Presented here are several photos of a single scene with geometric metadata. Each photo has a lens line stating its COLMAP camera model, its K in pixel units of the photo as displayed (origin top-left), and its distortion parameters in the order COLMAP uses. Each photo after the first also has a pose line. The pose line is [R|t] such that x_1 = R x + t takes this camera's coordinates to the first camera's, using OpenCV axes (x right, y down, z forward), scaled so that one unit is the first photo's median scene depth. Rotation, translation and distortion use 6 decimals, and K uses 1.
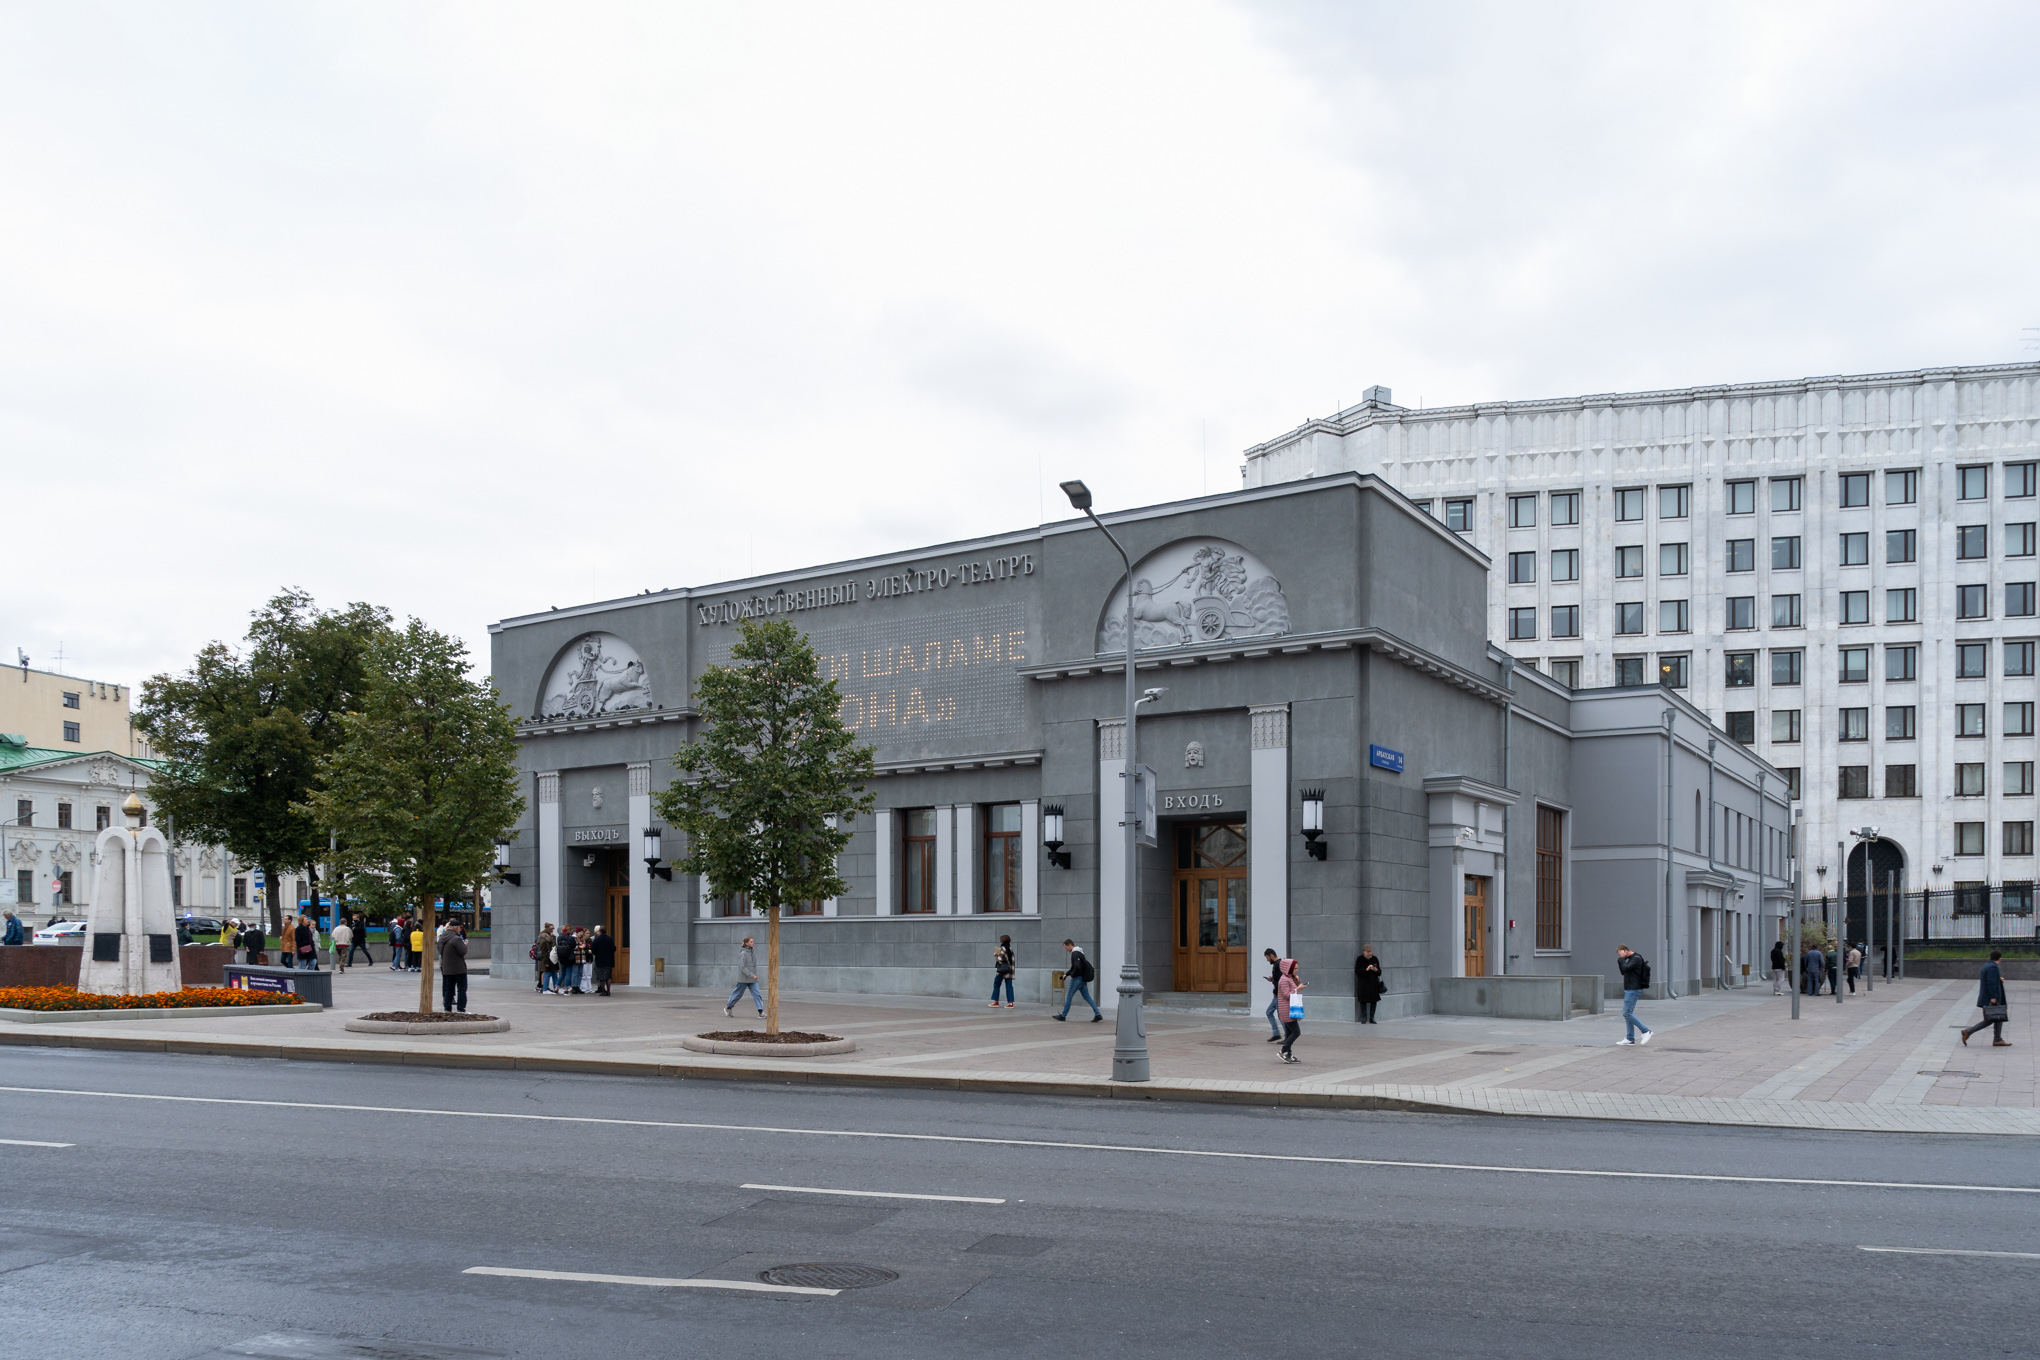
lens RADIAL K [[1448.6, 0, 1009.8], [0, 1448.6, 955.4], [0, 0, 1]] dist [-0.014996, 0.003058]
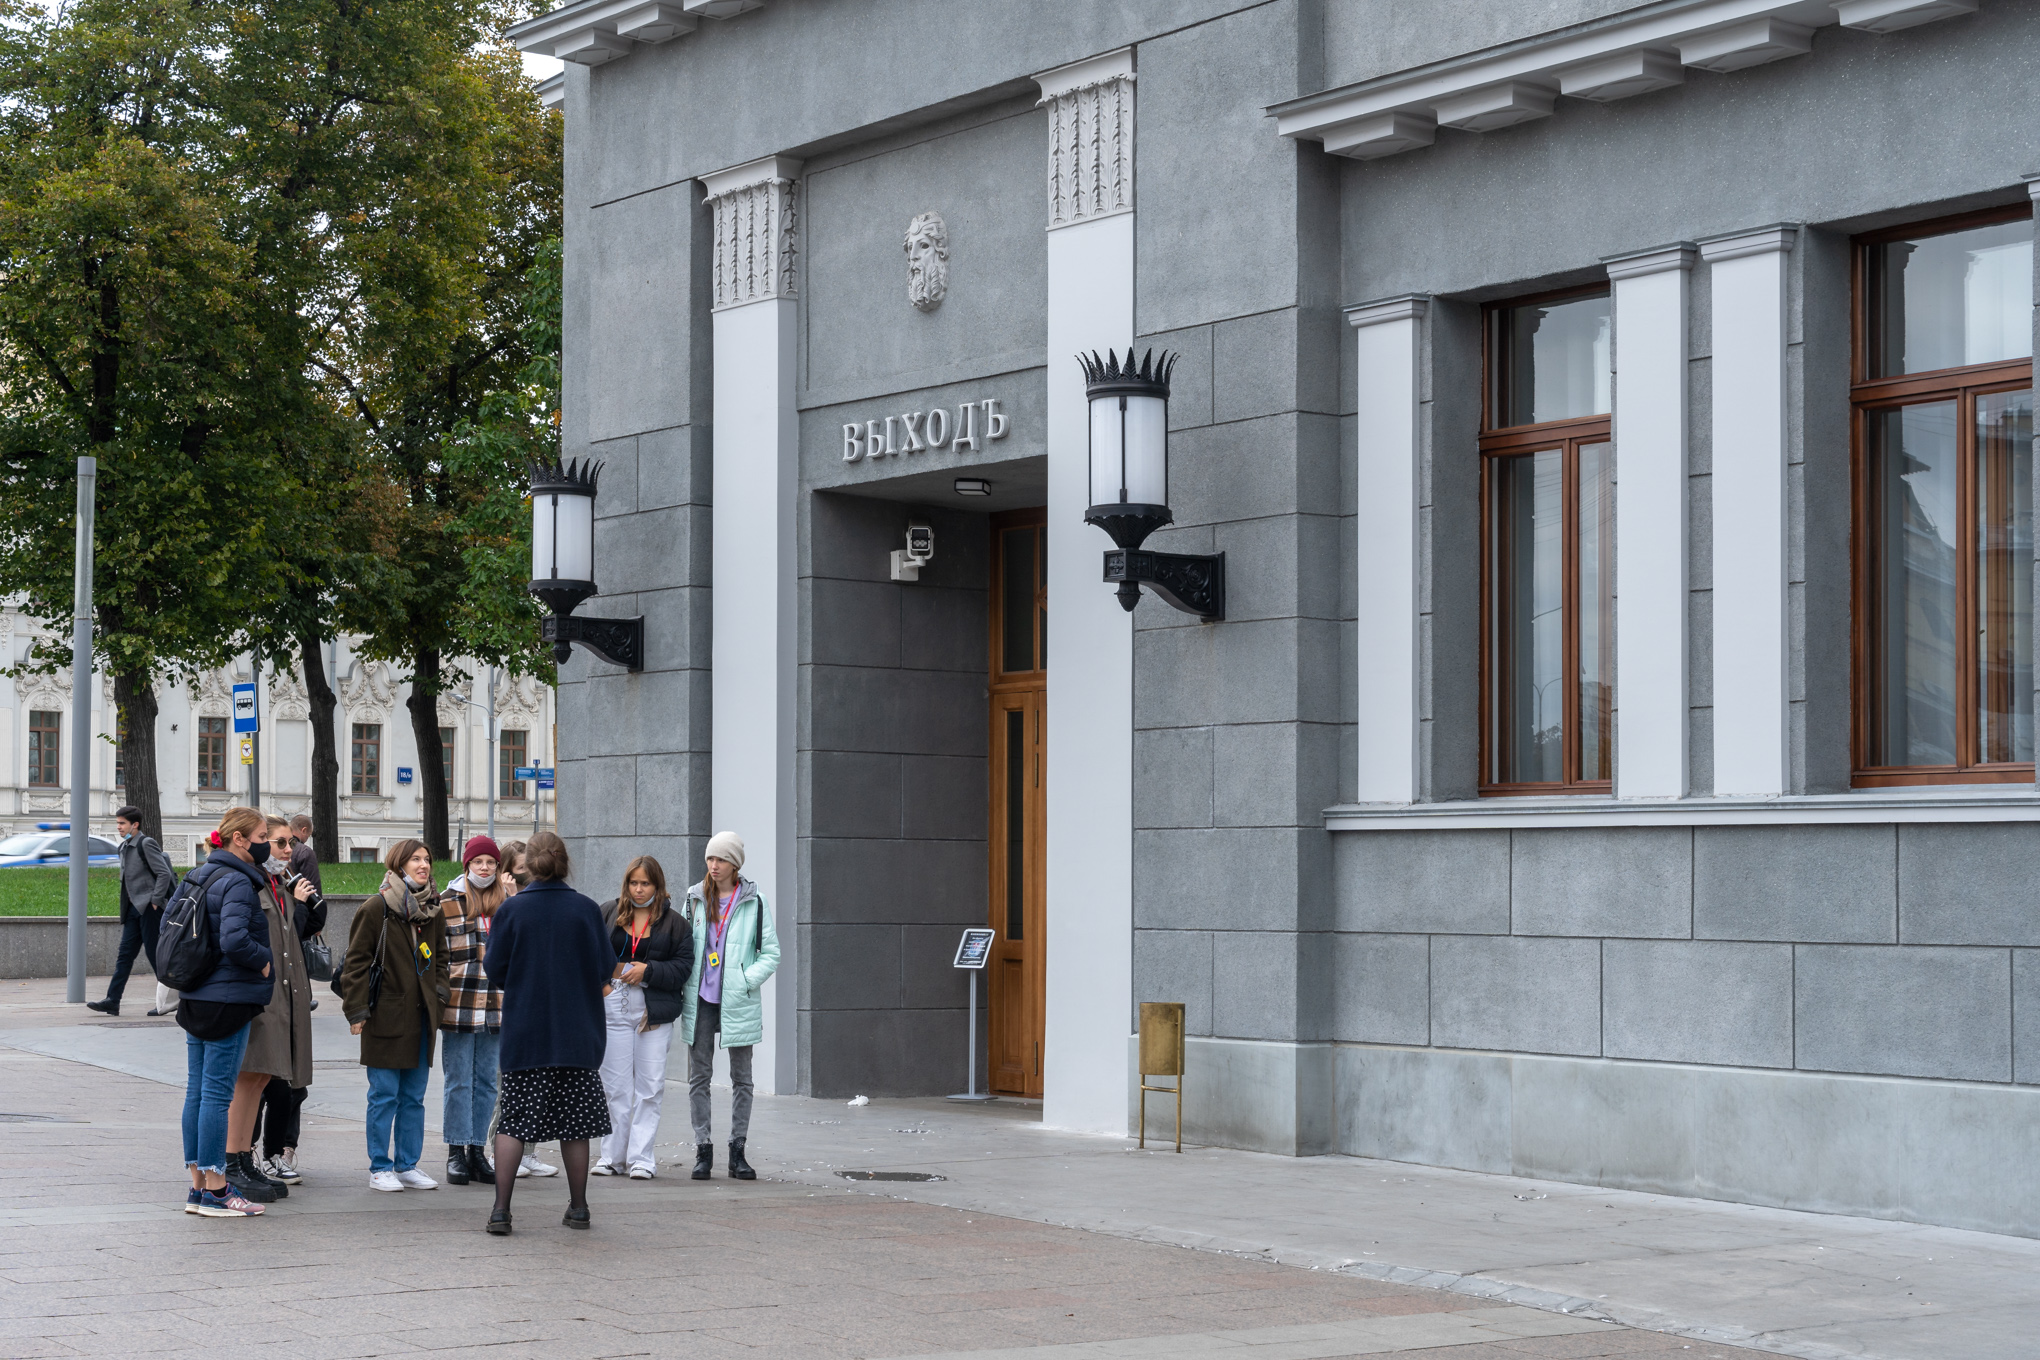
lens RADIAL K [[3460.3, 0, 1023.7], [0, 3460.3, 771.1], [0, 0, 1]] dist [0.040301, 0.000000]
pose [[0.937047, -0.002190, -0.349196, -0.088125], [-0.013018, 0.999066, -0.041198, -0.009976], [0.348960, 0.043150, 0.936144, 0.518278]]
